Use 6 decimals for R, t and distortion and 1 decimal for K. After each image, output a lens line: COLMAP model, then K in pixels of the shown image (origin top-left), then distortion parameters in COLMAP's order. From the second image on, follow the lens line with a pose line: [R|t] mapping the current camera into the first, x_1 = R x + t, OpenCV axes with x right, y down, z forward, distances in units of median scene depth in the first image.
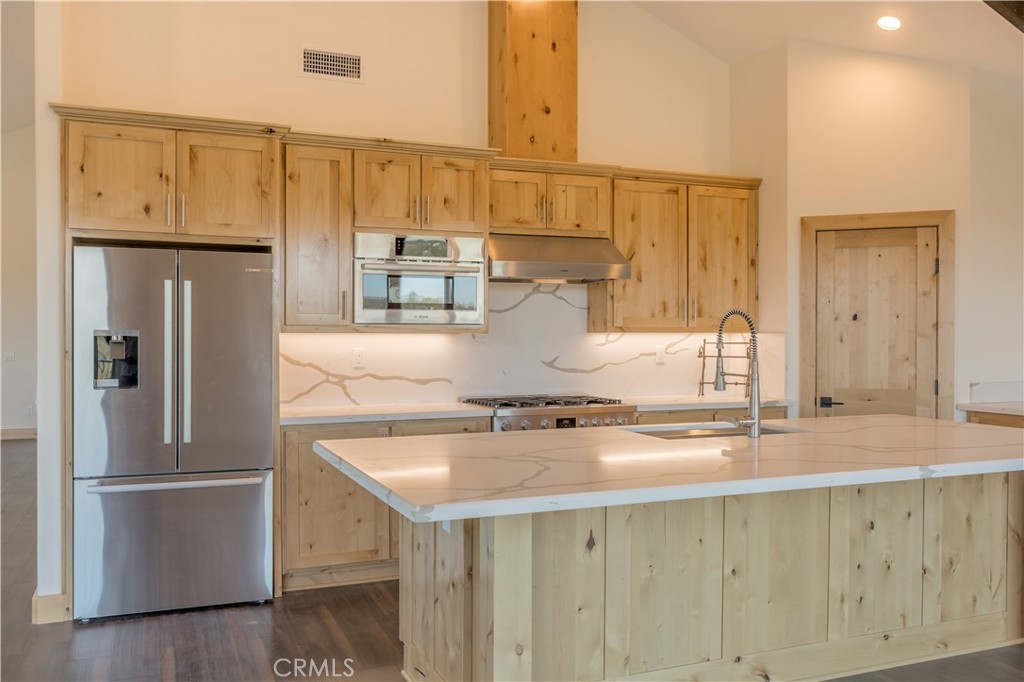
lens RADIAL K [[863.6, 0, 512.0], [0, 863.6, 341.0], [0, 0, 1]] dist [0.005014, -0.005752]
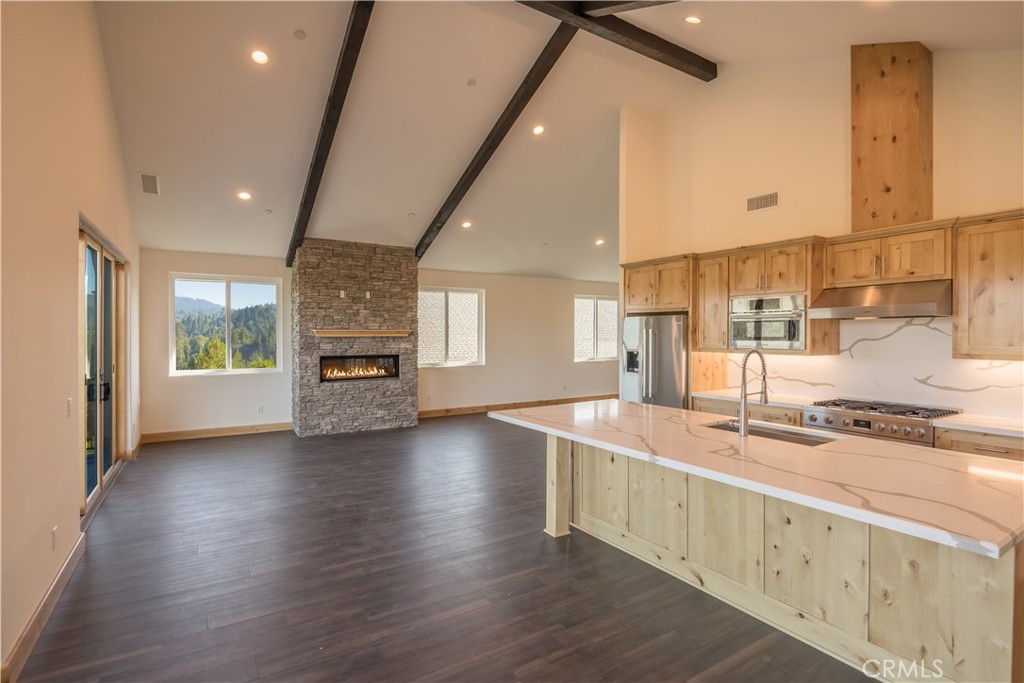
lens RADIAL K [[492.7, 0, 512.0], [0, 492.7, 341.5], [0, 0, 1]] dist [-0.013107, 0.000798]
pose [[0.175136, 0.013282, -0.984455, 0.764380], [-0.007144, 0.999900, 0.012219, -0.043001], [0.984518, 0.004893, 0.175213, 0.337034]]
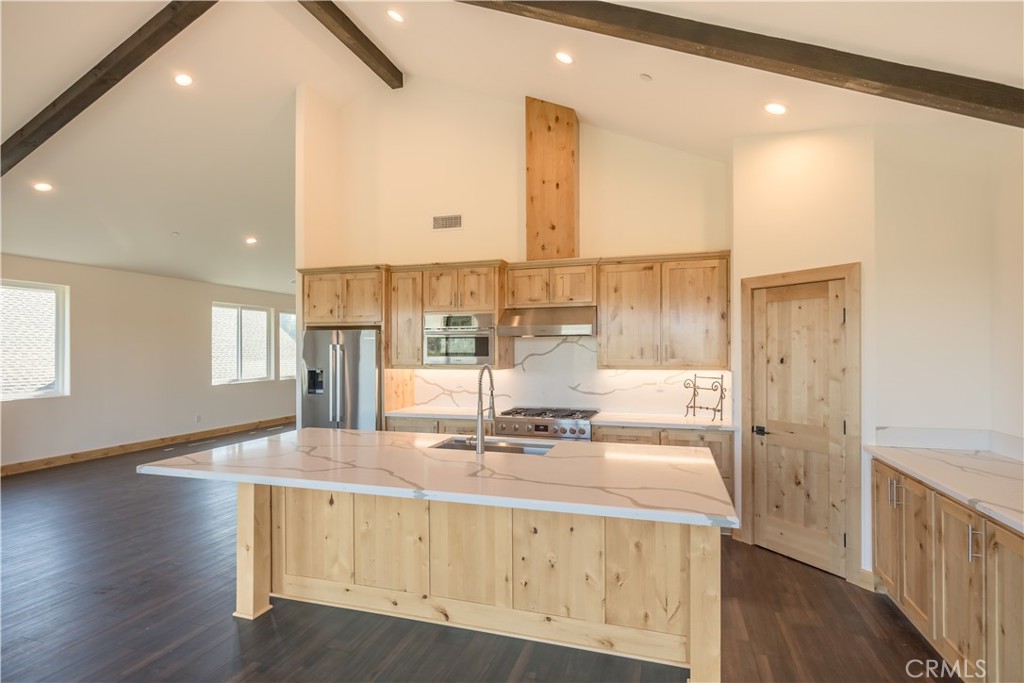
lens RADIAL K [[508.8, 0, 511.7], [0, 508.8, 351.4], [0, 0, 1]] dist [-0.000081, -0.000199]
pose [[0.770103, -0.001028, -0.637919, 0.641638], [-0.001736, 0.999992, -0.003707, -0.042767], [0.637918, 0.003962, 0.770094, 0.270156]]
